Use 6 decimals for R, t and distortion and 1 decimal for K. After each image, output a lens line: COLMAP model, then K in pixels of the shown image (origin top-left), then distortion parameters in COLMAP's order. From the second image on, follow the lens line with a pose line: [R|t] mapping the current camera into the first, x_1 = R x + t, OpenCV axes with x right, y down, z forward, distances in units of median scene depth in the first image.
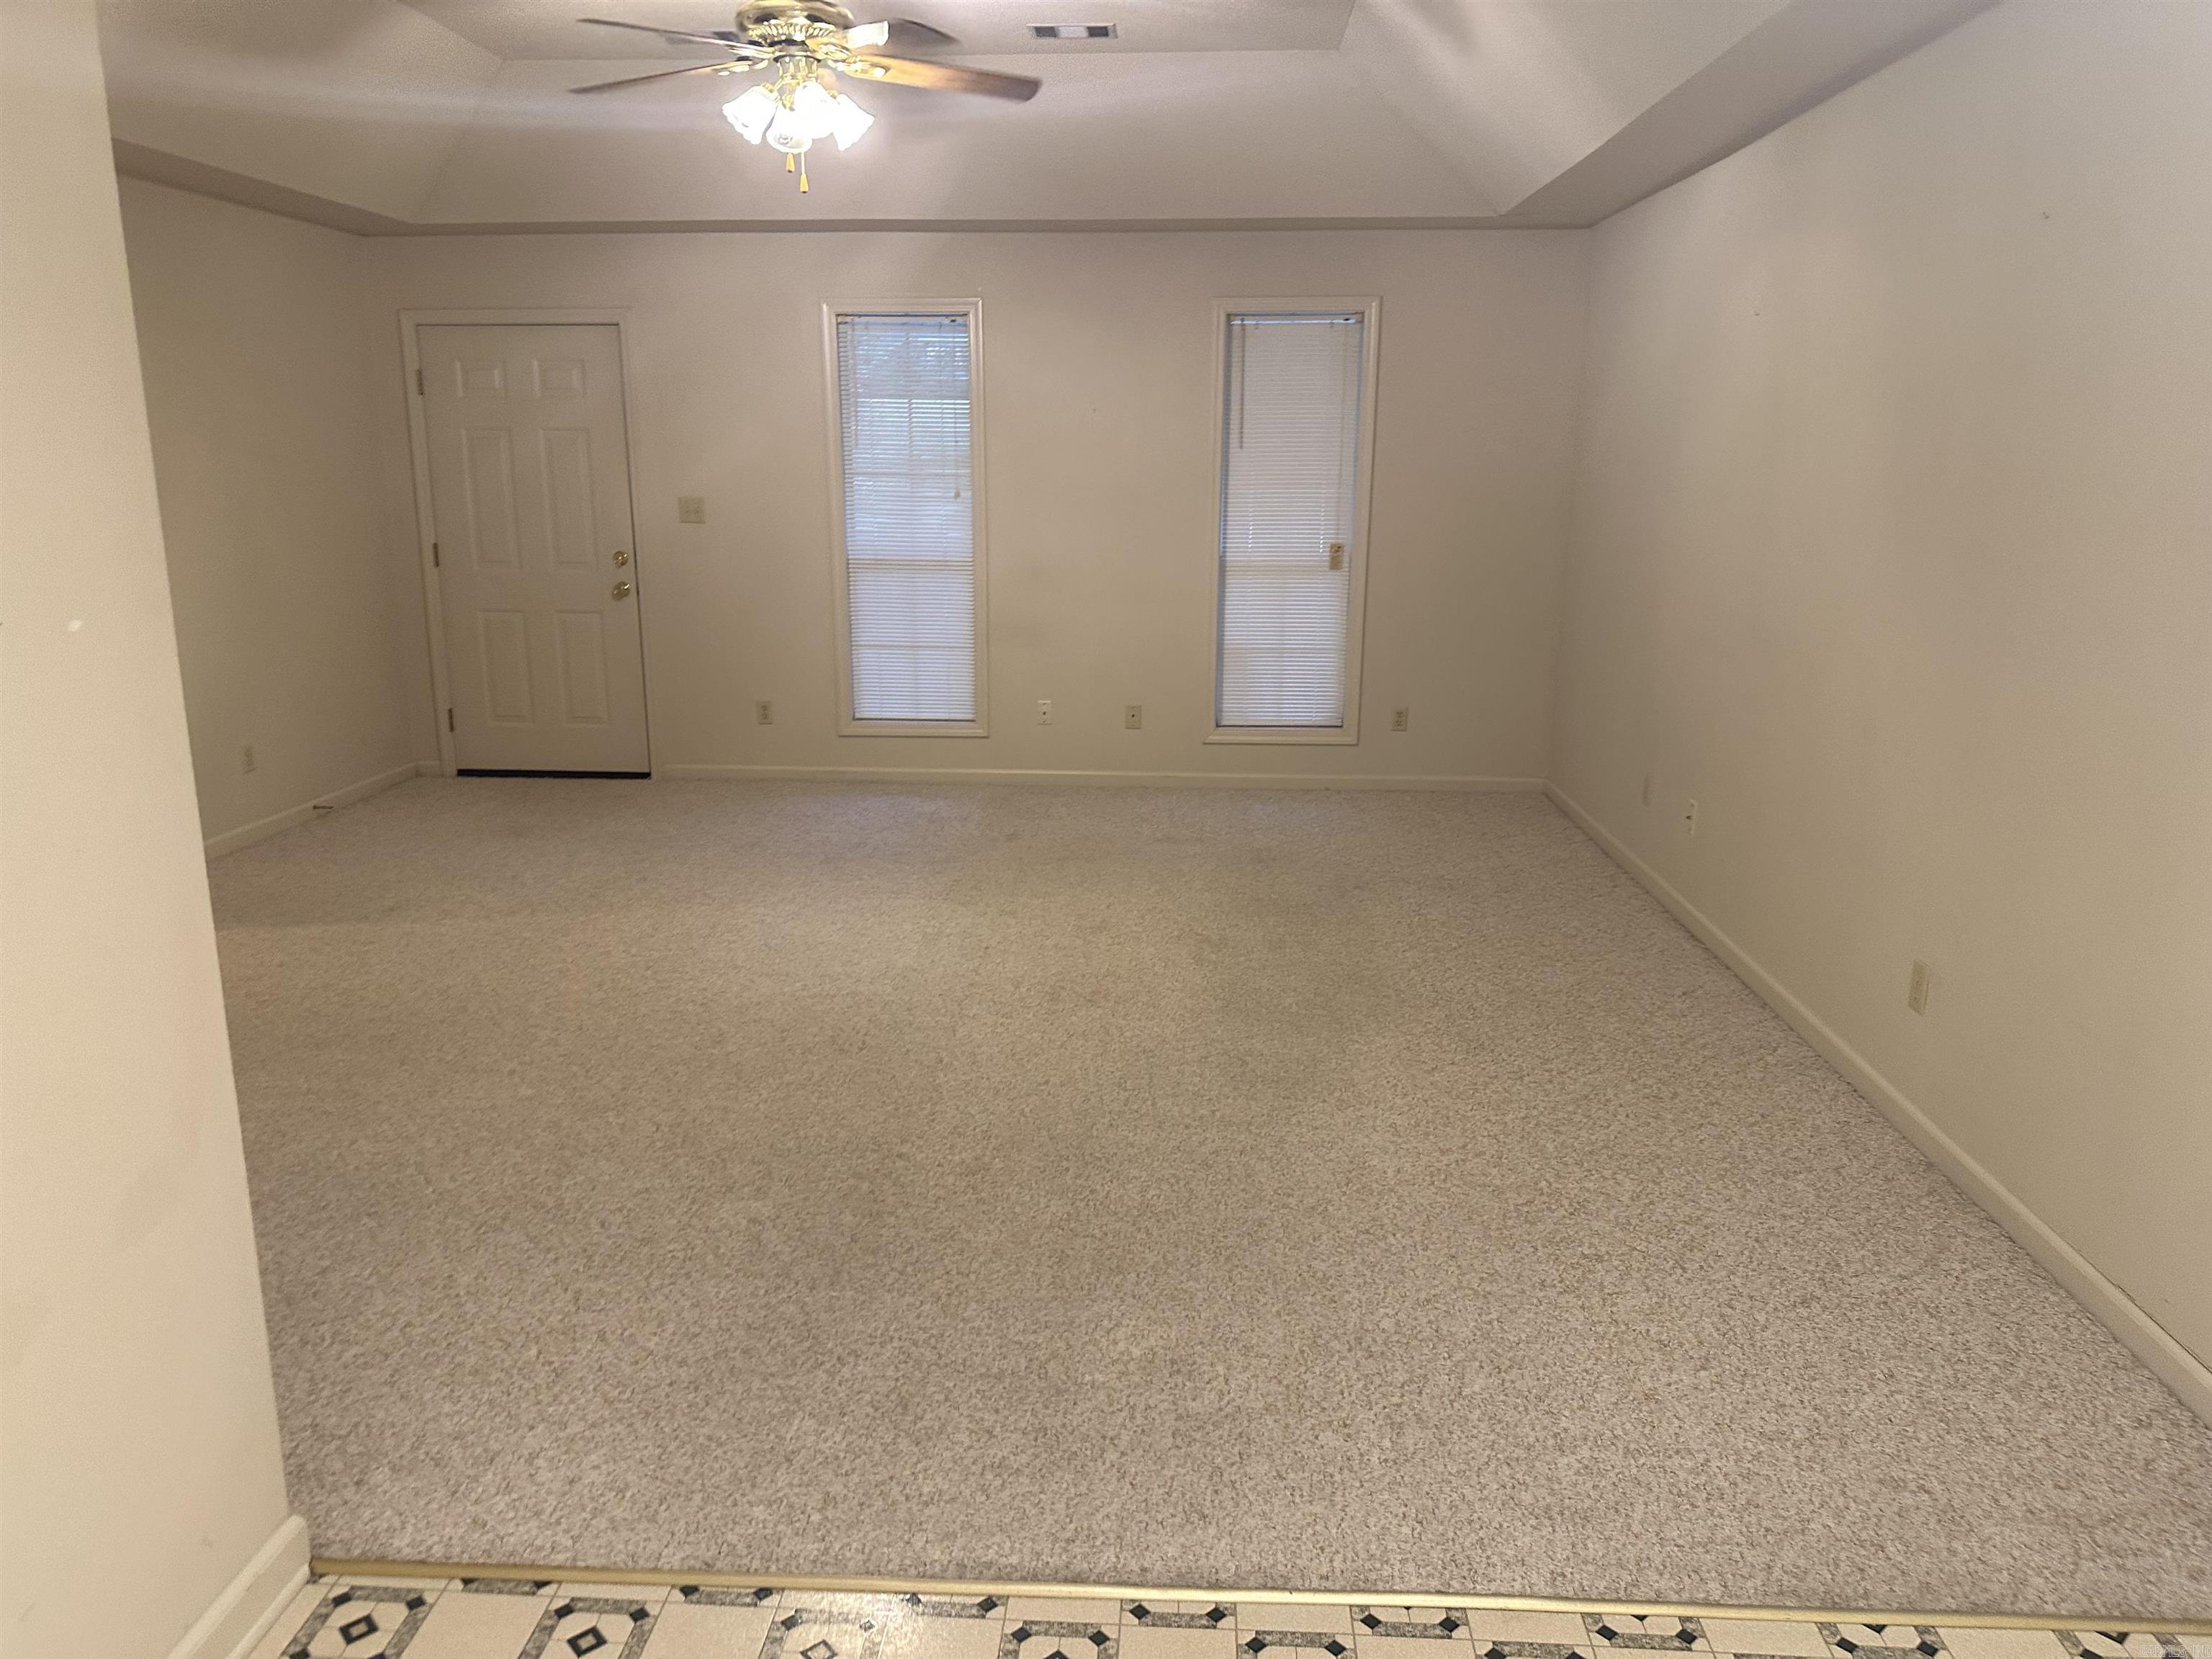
lens RADIAL K [[1548.0, 0, 1094.1], [0, 1548.0, 815.3], [0, 0, 1]] dist [0.073247, -0.090261]
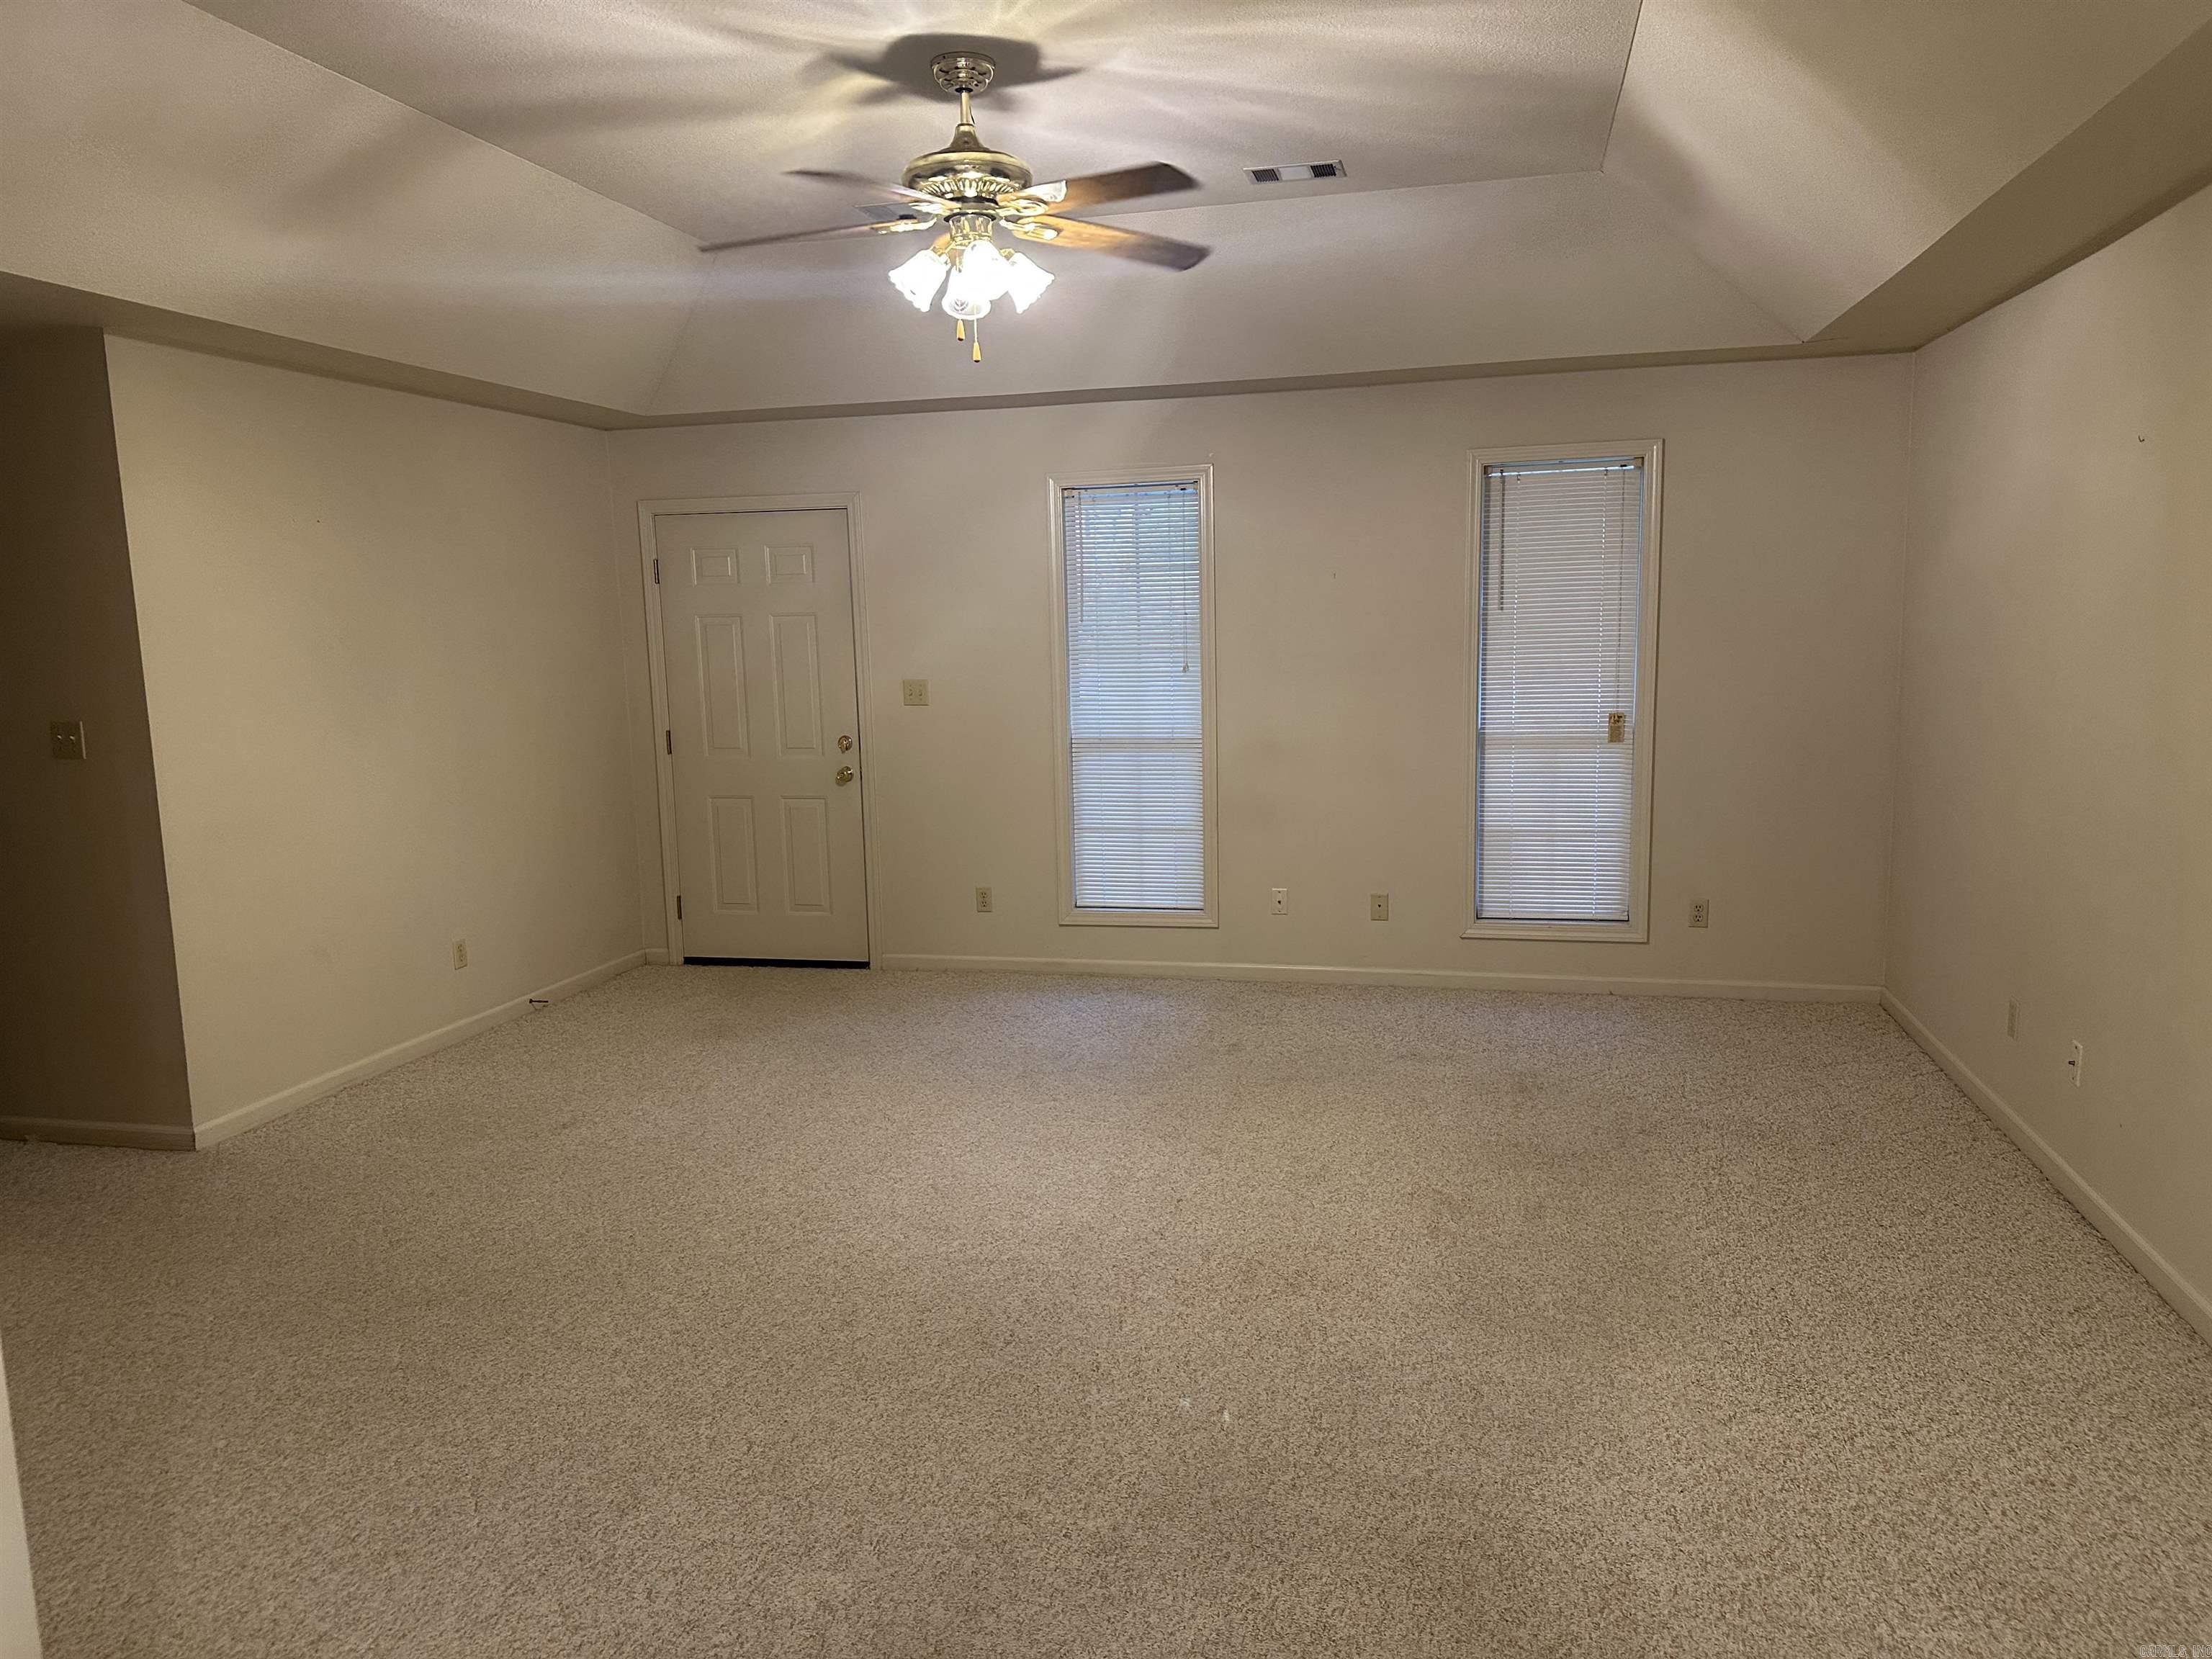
lens RADIAL K [[1548.0, 0, 1103.9], [0, 1548.0, 835.5], [0, 0, 1]] dist [0.073247, -0.090261]
pose [[0.983548, -0.002147, -0.180632, 0.041344], [-0.012780, 0.996597, -0.081430, -0.042065], [0.180193, 0.082399, 0.980174, 0.123413]]
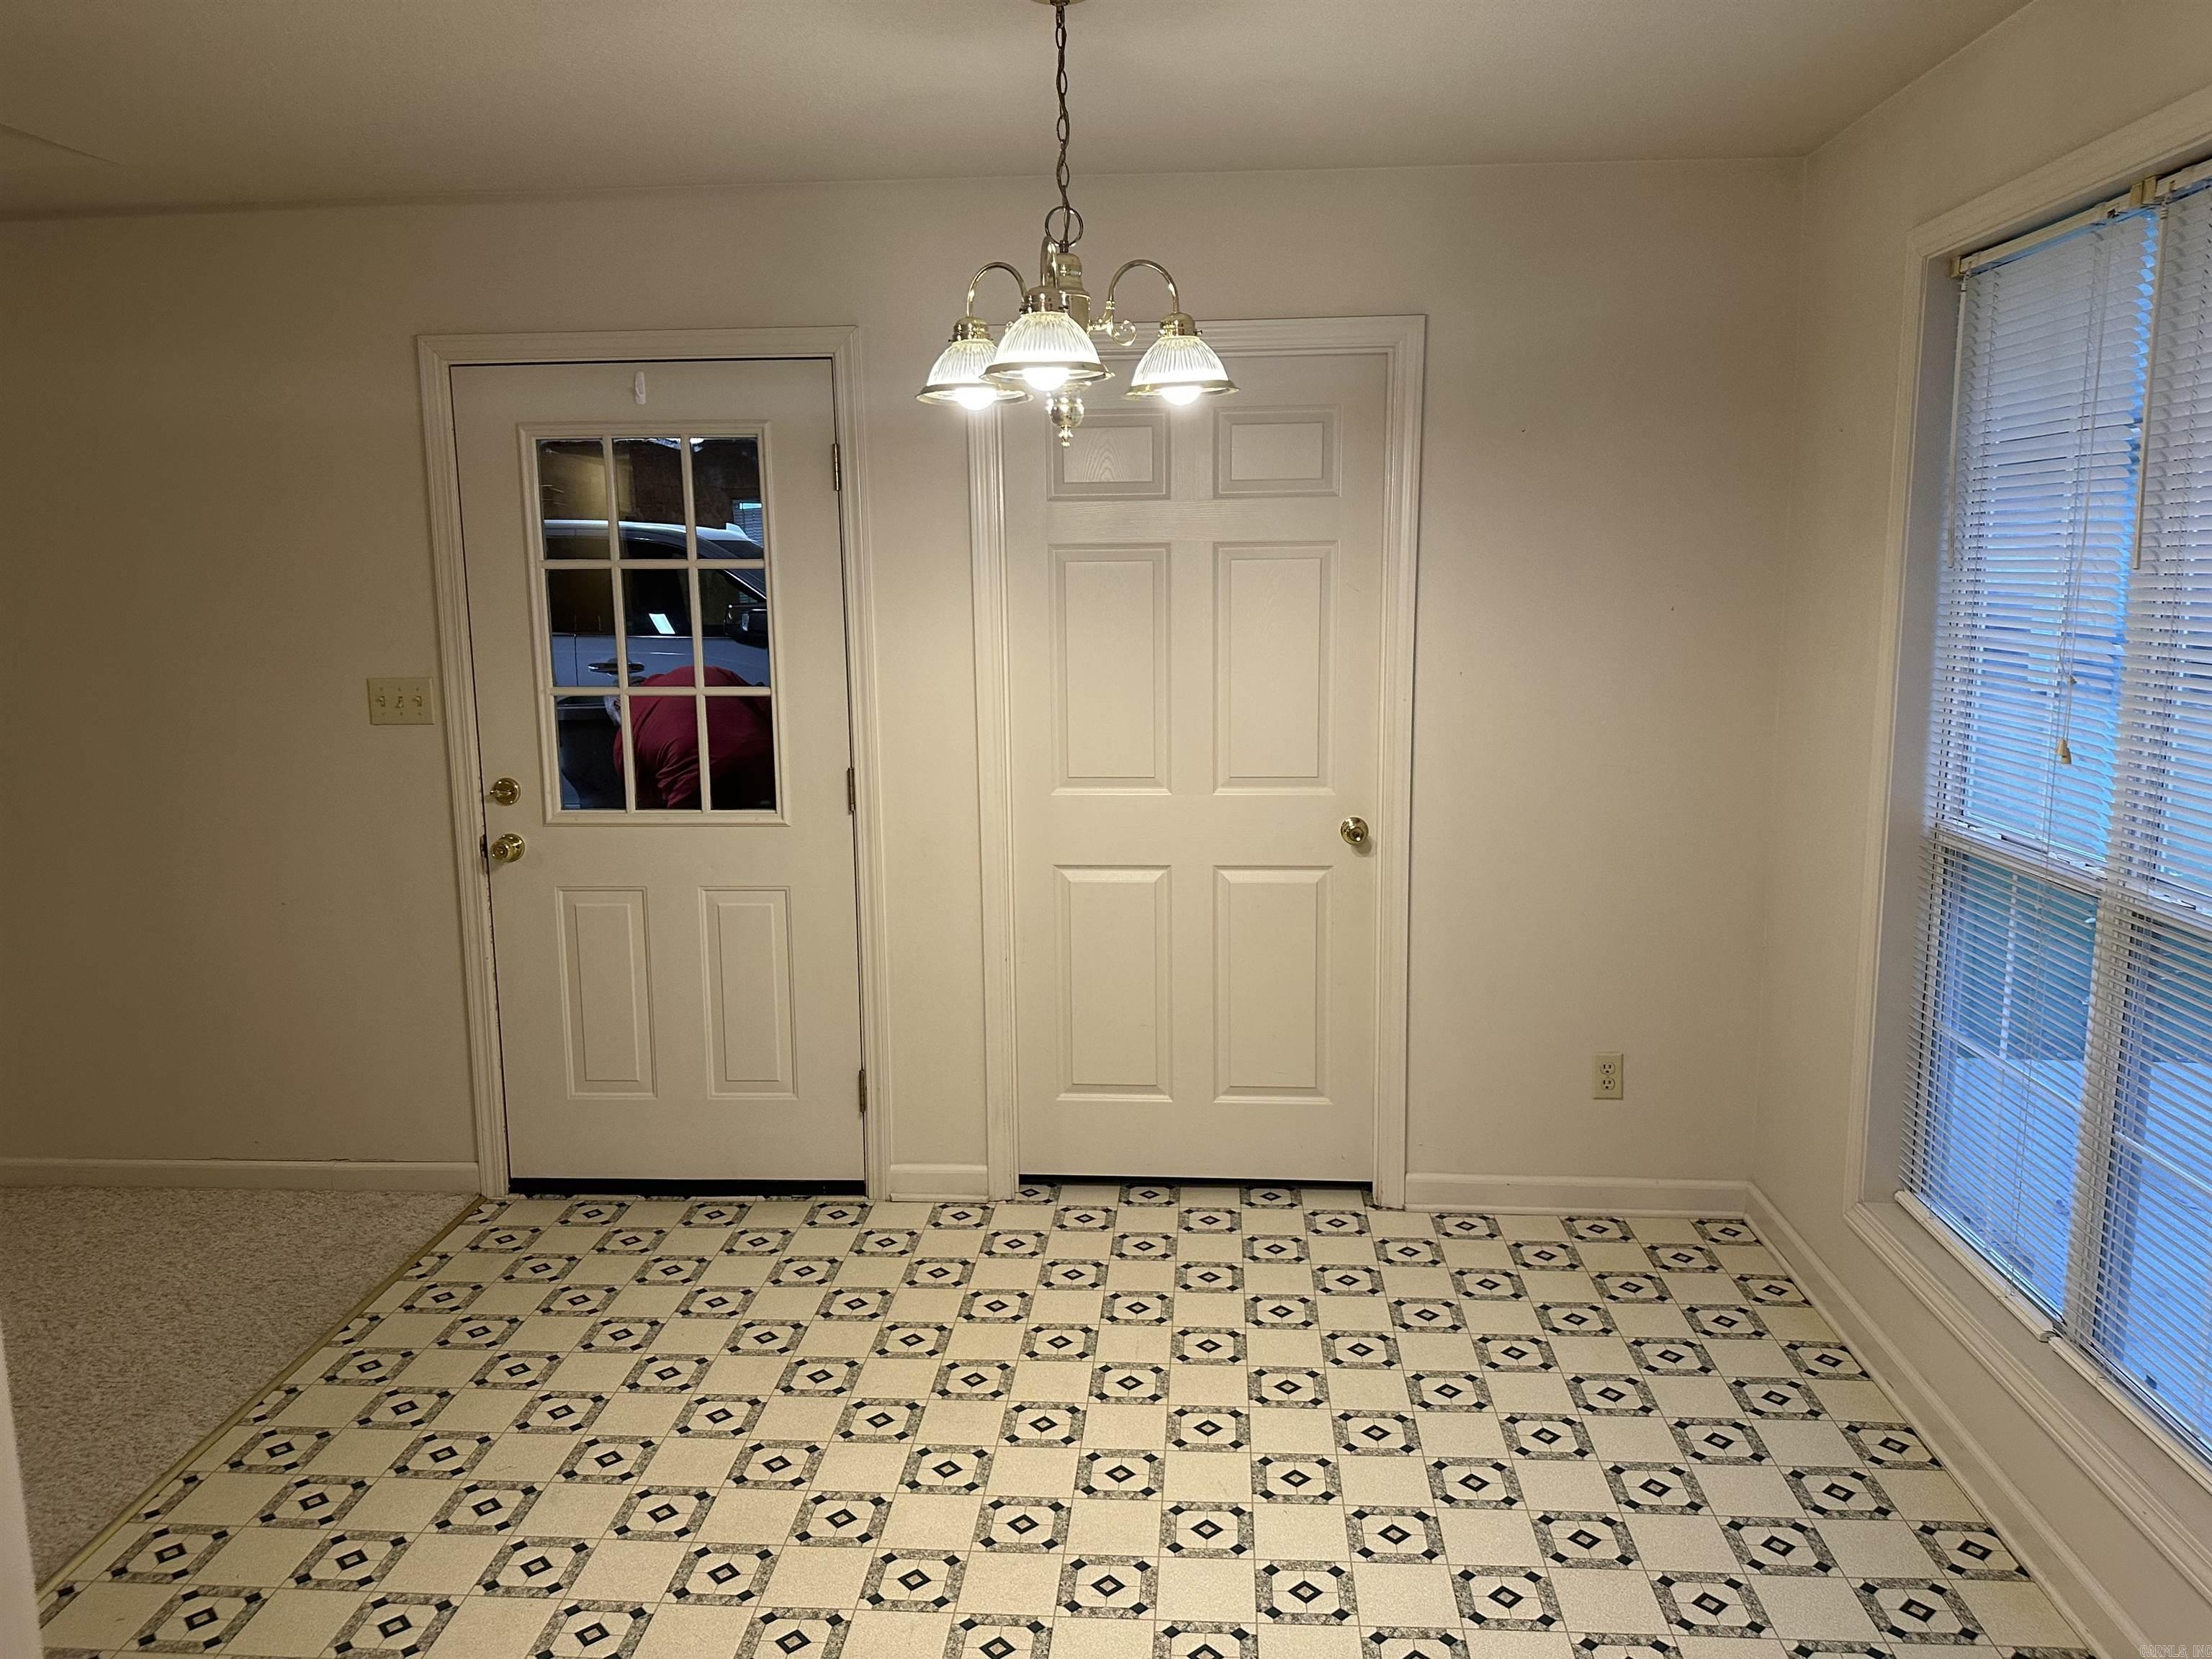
lens RADIAL K [[1548.0, 0, 1104.4], [0, 1548.0, 831.9], [0, 0, 1]] dist [0.073247, -0.090261]
pose [[0.010296, -0.165577, 0.986143, -0.403123], [0.232627, 0.959534, 0.158681, -0.017640], [-0.972512, 0.227769, 0.048397, 0.022510]]
